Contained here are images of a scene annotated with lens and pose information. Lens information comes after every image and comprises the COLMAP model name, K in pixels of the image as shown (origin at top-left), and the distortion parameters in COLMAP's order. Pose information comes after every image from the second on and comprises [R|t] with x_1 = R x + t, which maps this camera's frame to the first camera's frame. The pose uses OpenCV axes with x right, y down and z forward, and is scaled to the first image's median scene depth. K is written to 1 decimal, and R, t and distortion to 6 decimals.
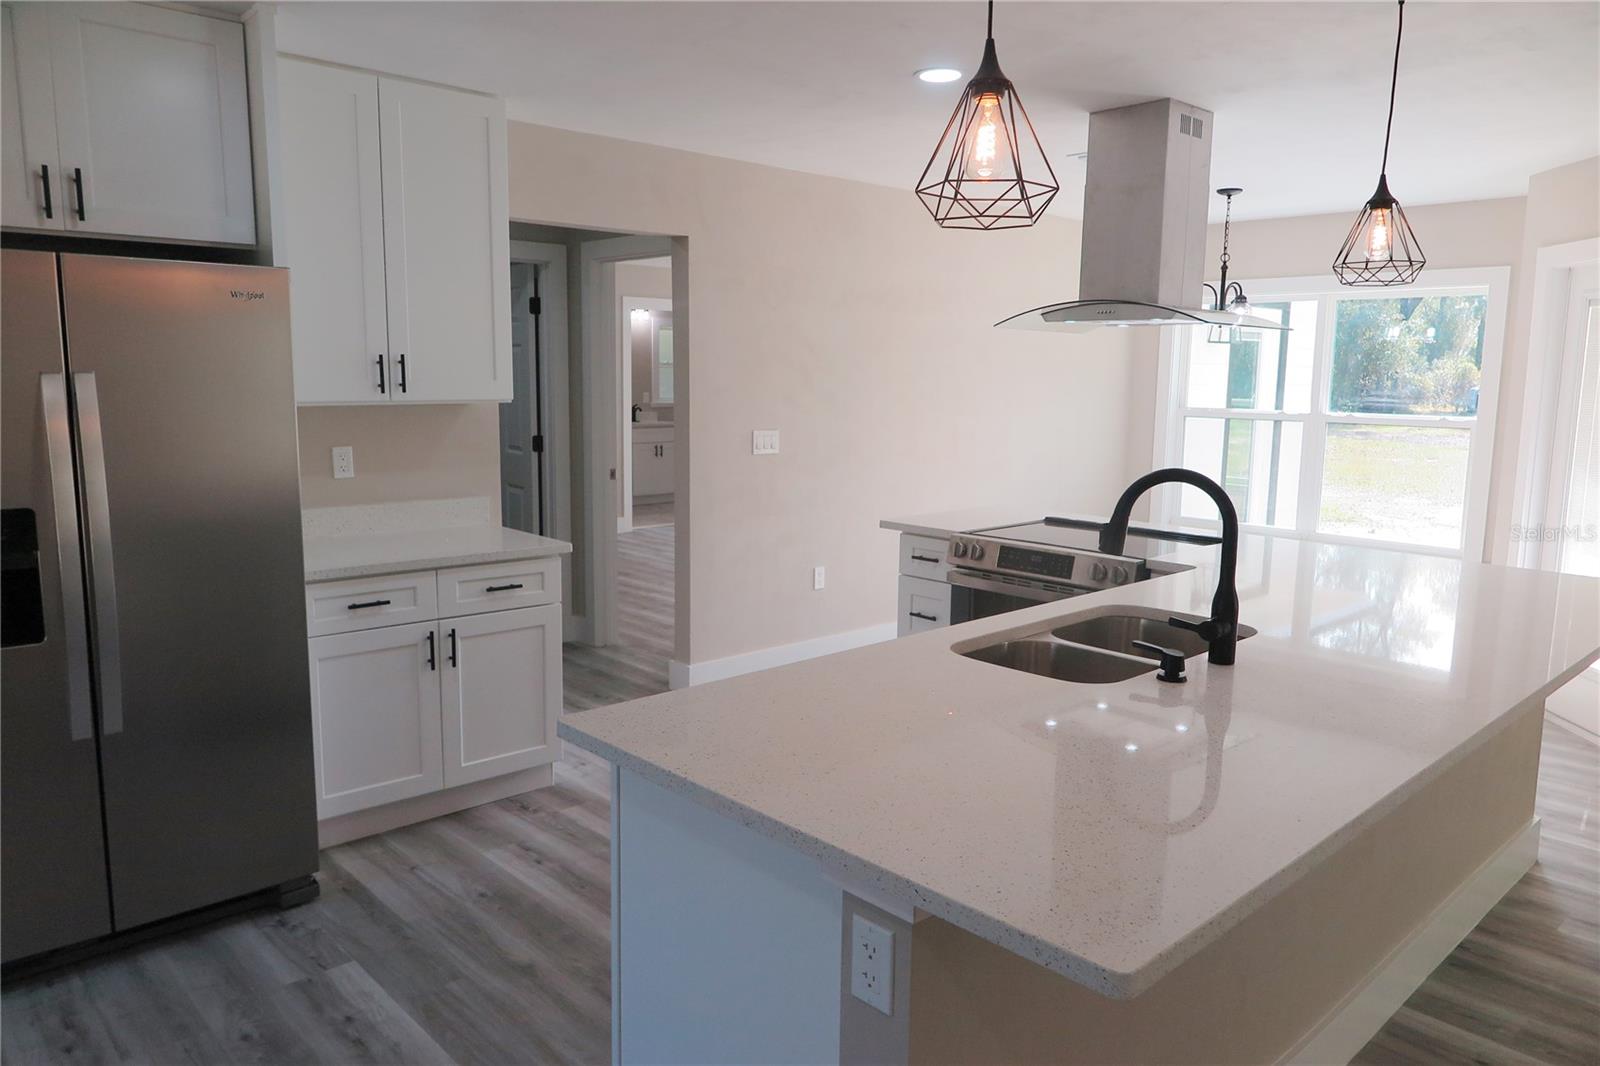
lens RADIAL K [[1113.0, 0, 803.9], [0, 1113.0, 522.3], [0, 0, 1]] dist [-0.003793, -0.003769]
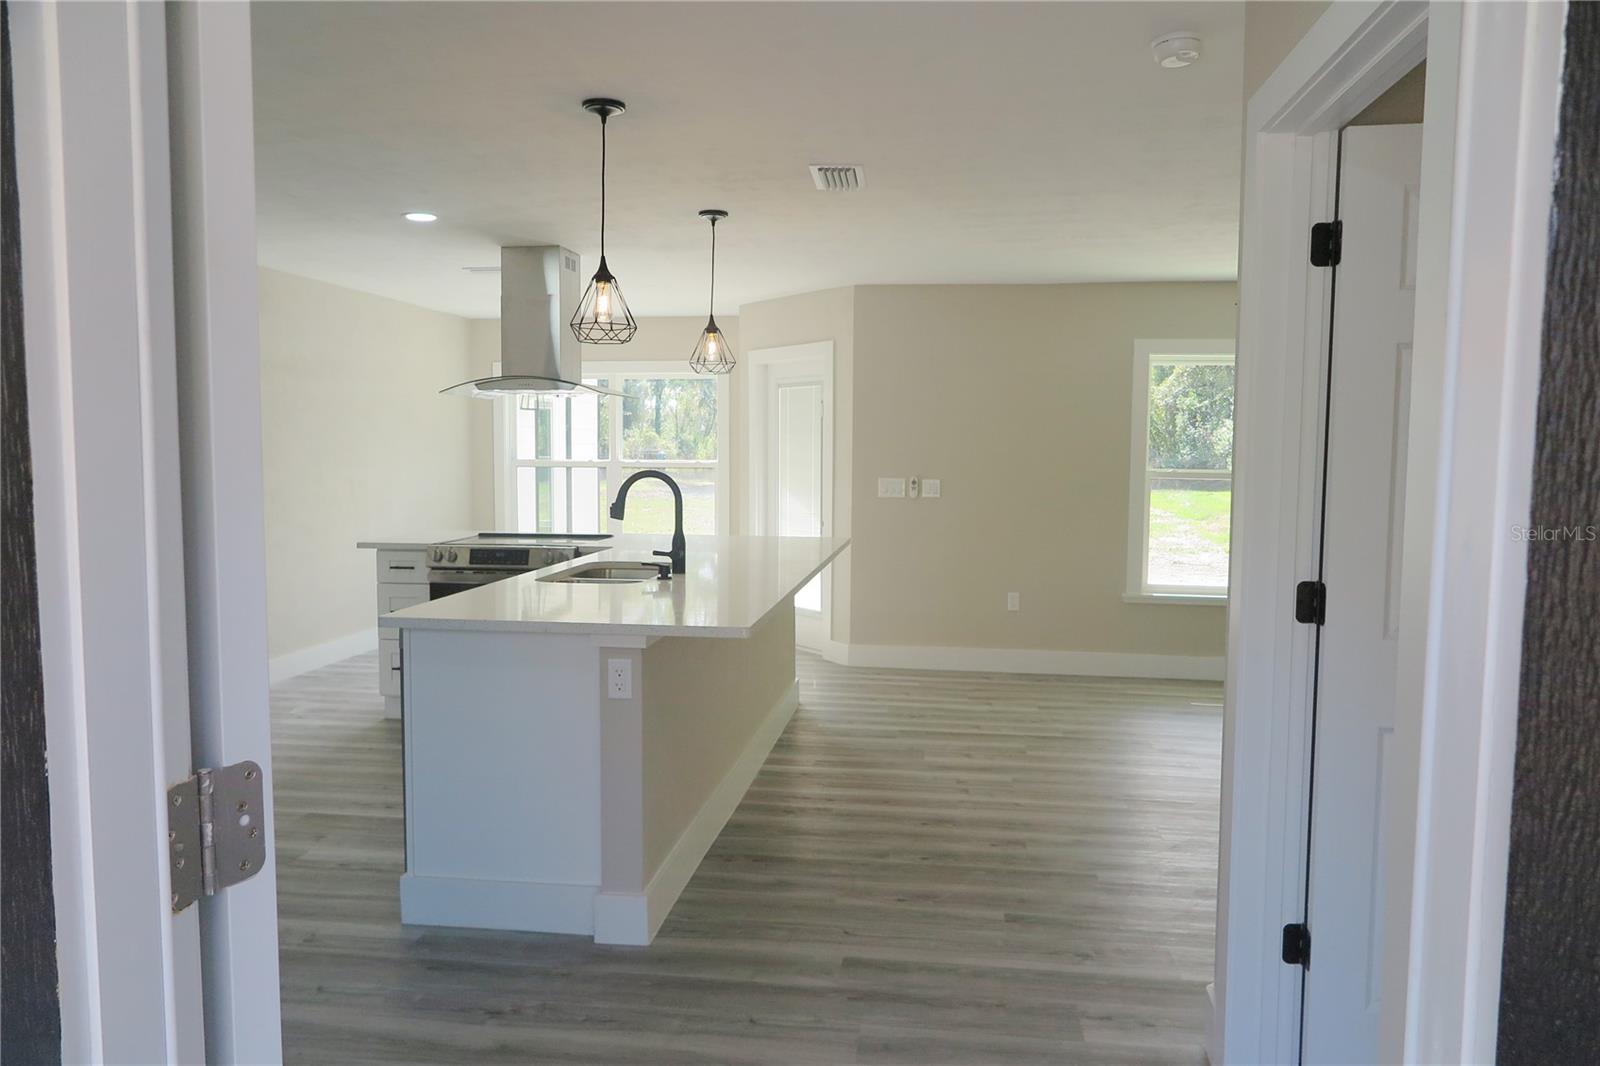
lens RADIAL K [[1113.0, 0, 803.9], [0, 1113.0, 522.3], [0, 0, 1]] dist [-0.003793, -0.003769]
pose [[0.778585, -0.054503, 0.625168, -0.359600], [0.093931, 0.995120, -0.030227, 0.067779], [-0.620469, 0.082257, 0.779905, -0.341323]]
